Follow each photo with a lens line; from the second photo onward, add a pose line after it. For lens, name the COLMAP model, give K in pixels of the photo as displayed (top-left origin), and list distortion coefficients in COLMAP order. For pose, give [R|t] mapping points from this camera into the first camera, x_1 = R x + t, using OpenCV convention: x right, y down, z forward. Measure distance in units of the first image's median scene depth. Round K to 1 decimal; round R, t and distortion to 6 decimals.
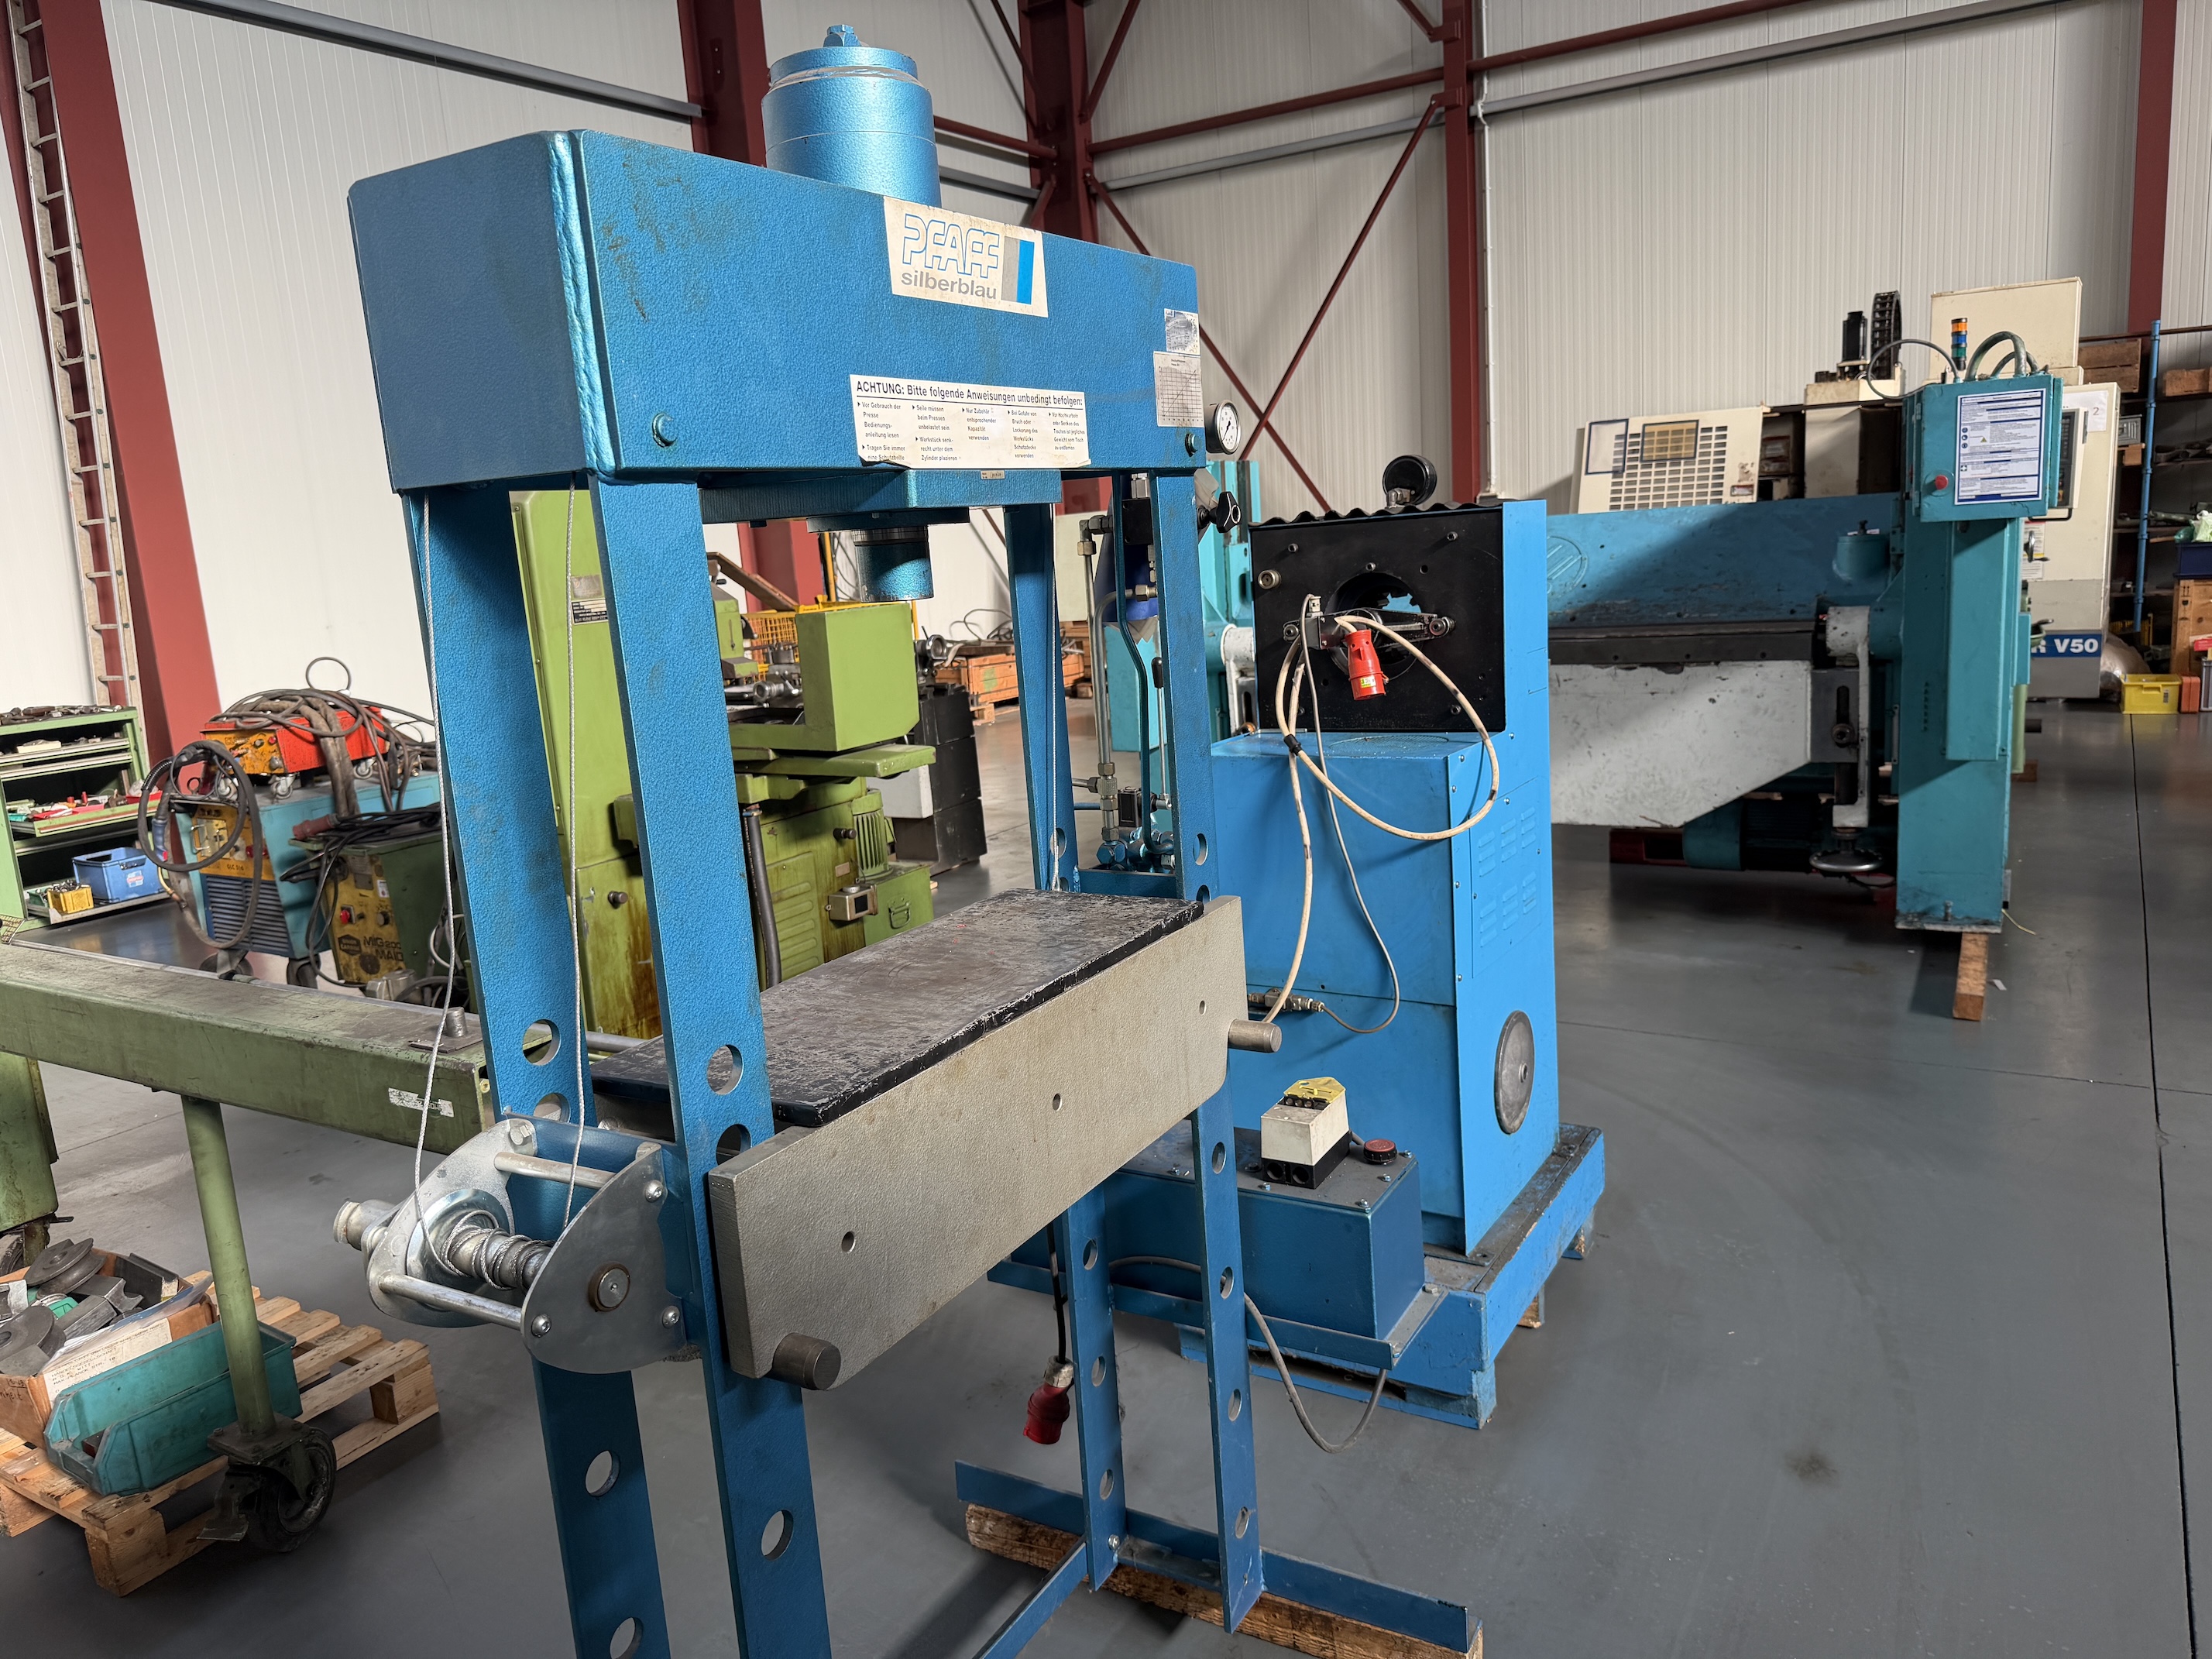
lens RADIAL K [[1584.5, 0, 1100.0], [0, 1584.5, 817.0], [0, 0, 1]] dist [0.000887, -0.015242]
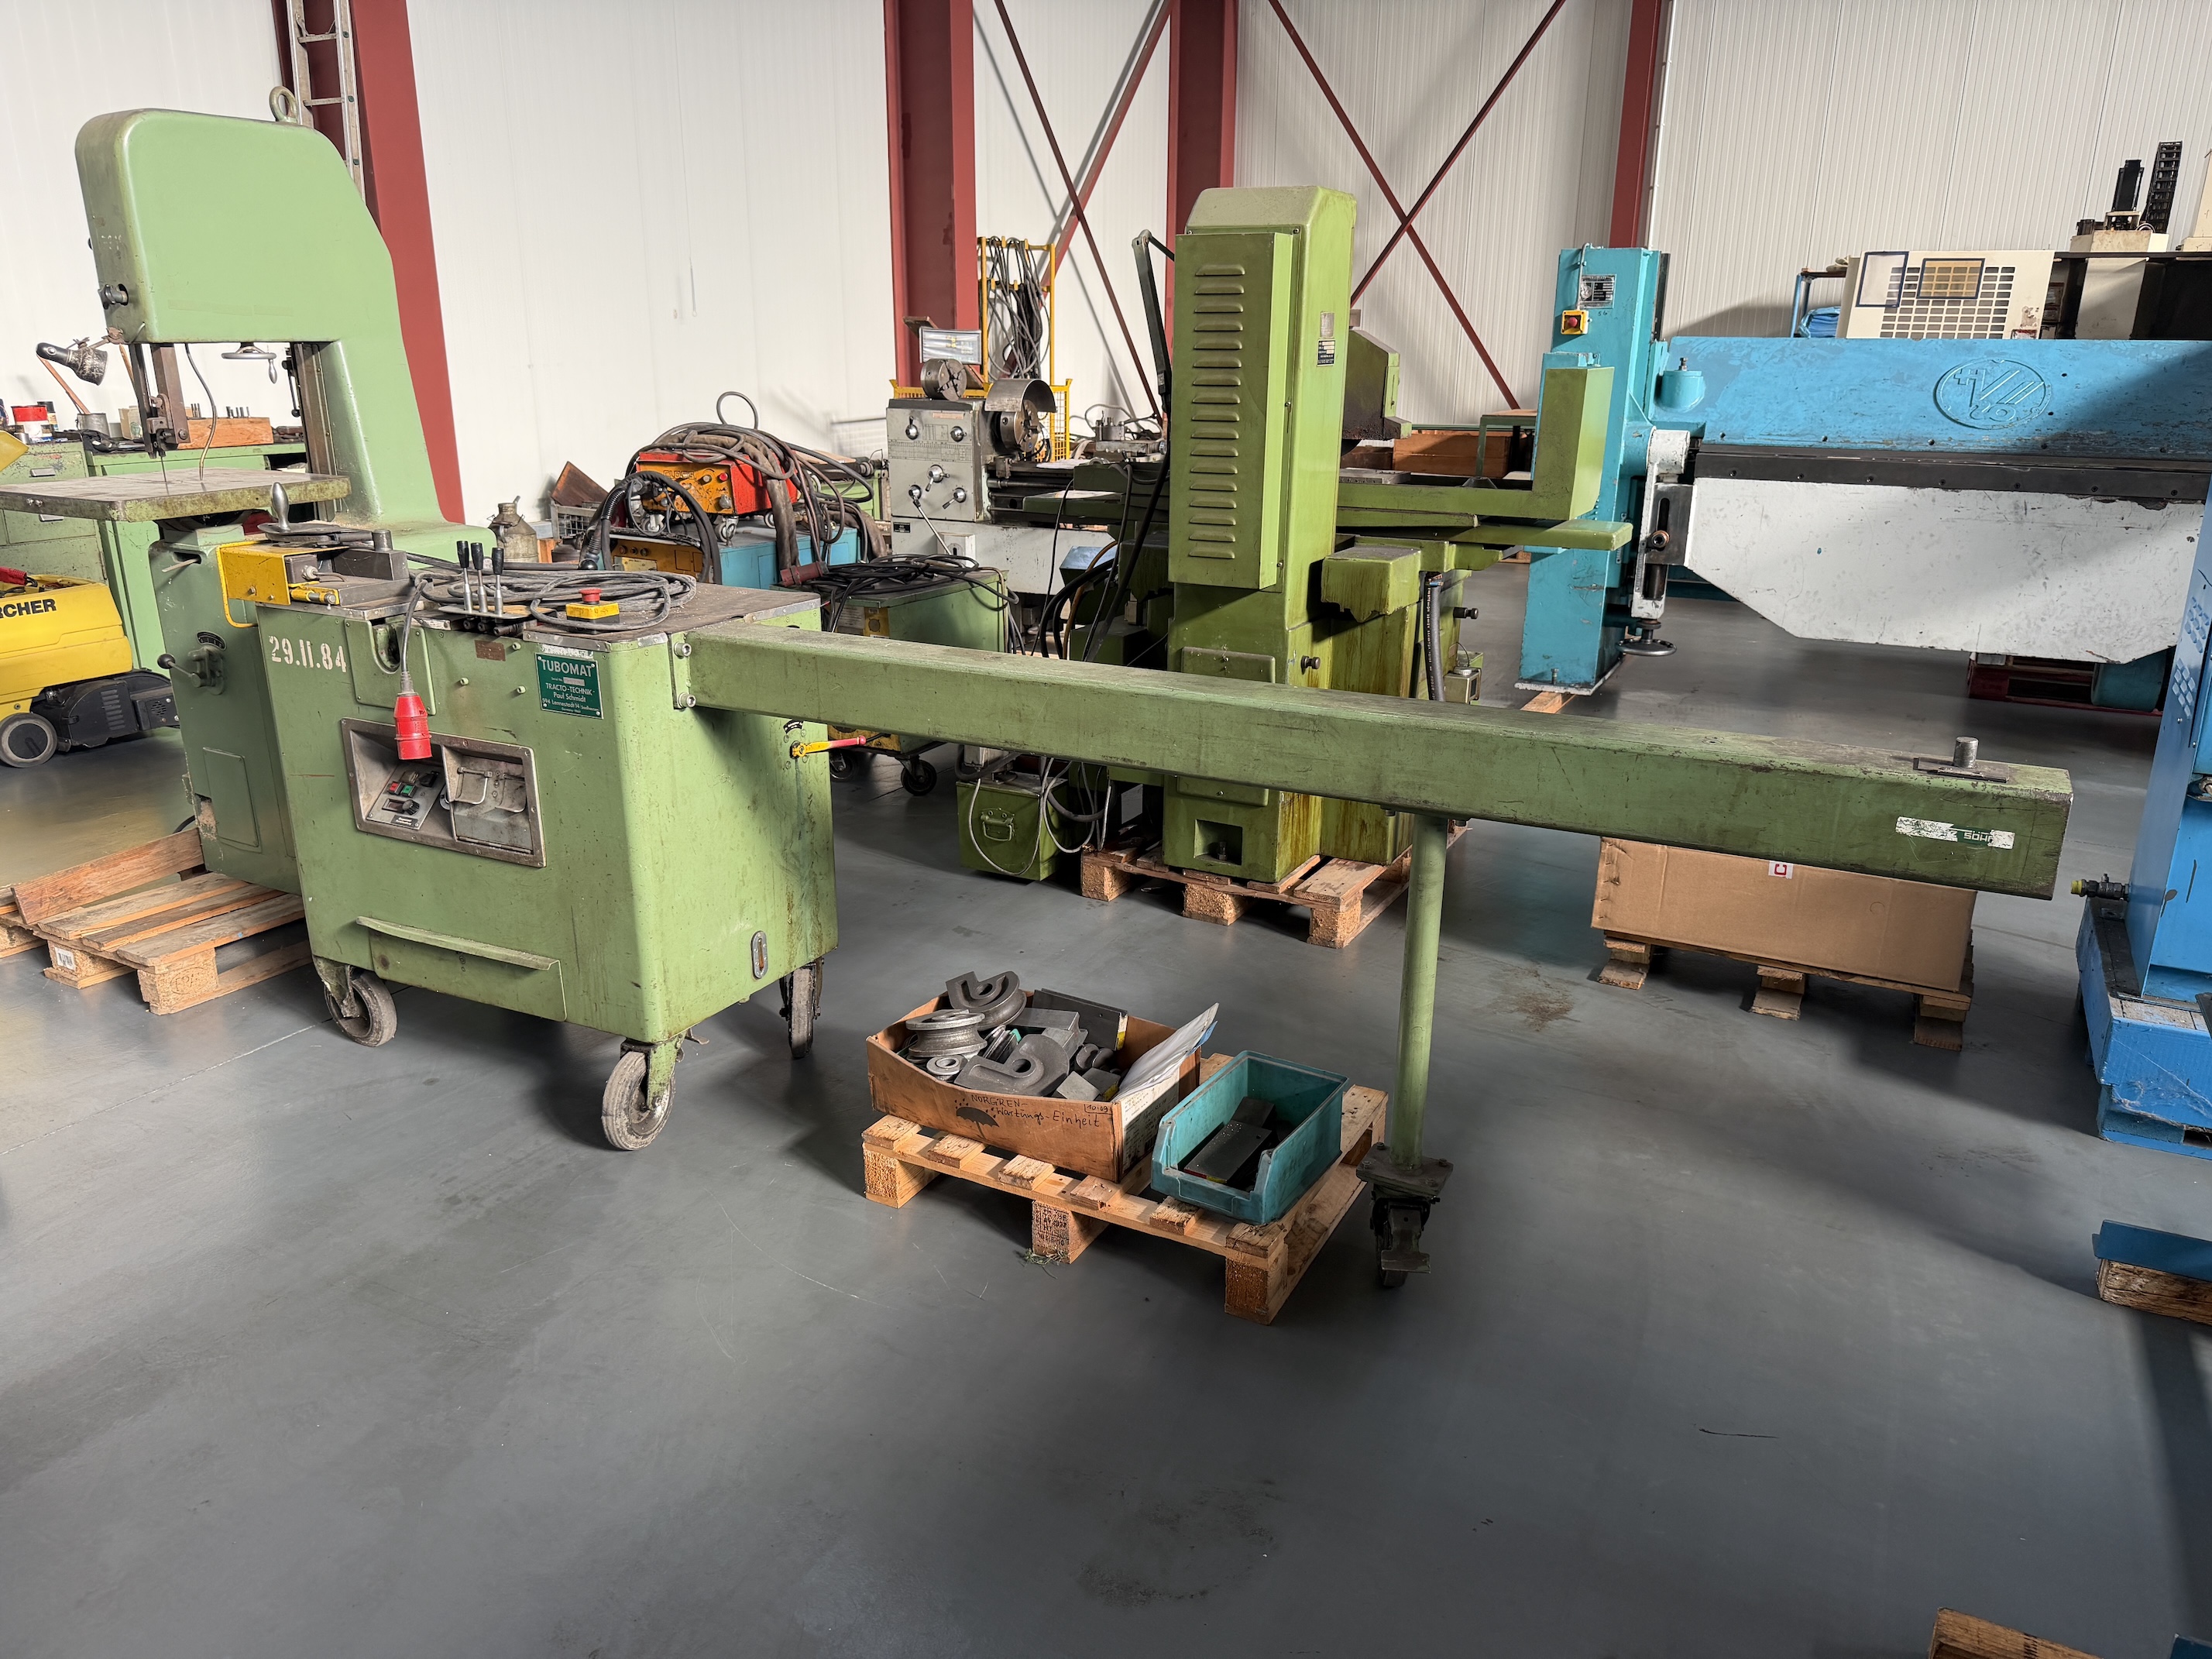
lens RADIAL K [[1584.5, 0, 1103.5], [0, 1584.5, 841.3], [0, 0, 1]] dist [0.000887, -0.015242]
pose [[0.995126, 0.051663, 0.083999, -0.342720], [-0.061700, 0.990654, 0.121647, 0.034019], [-0.076929, -0.126237, 0.989013, 0.032837]]
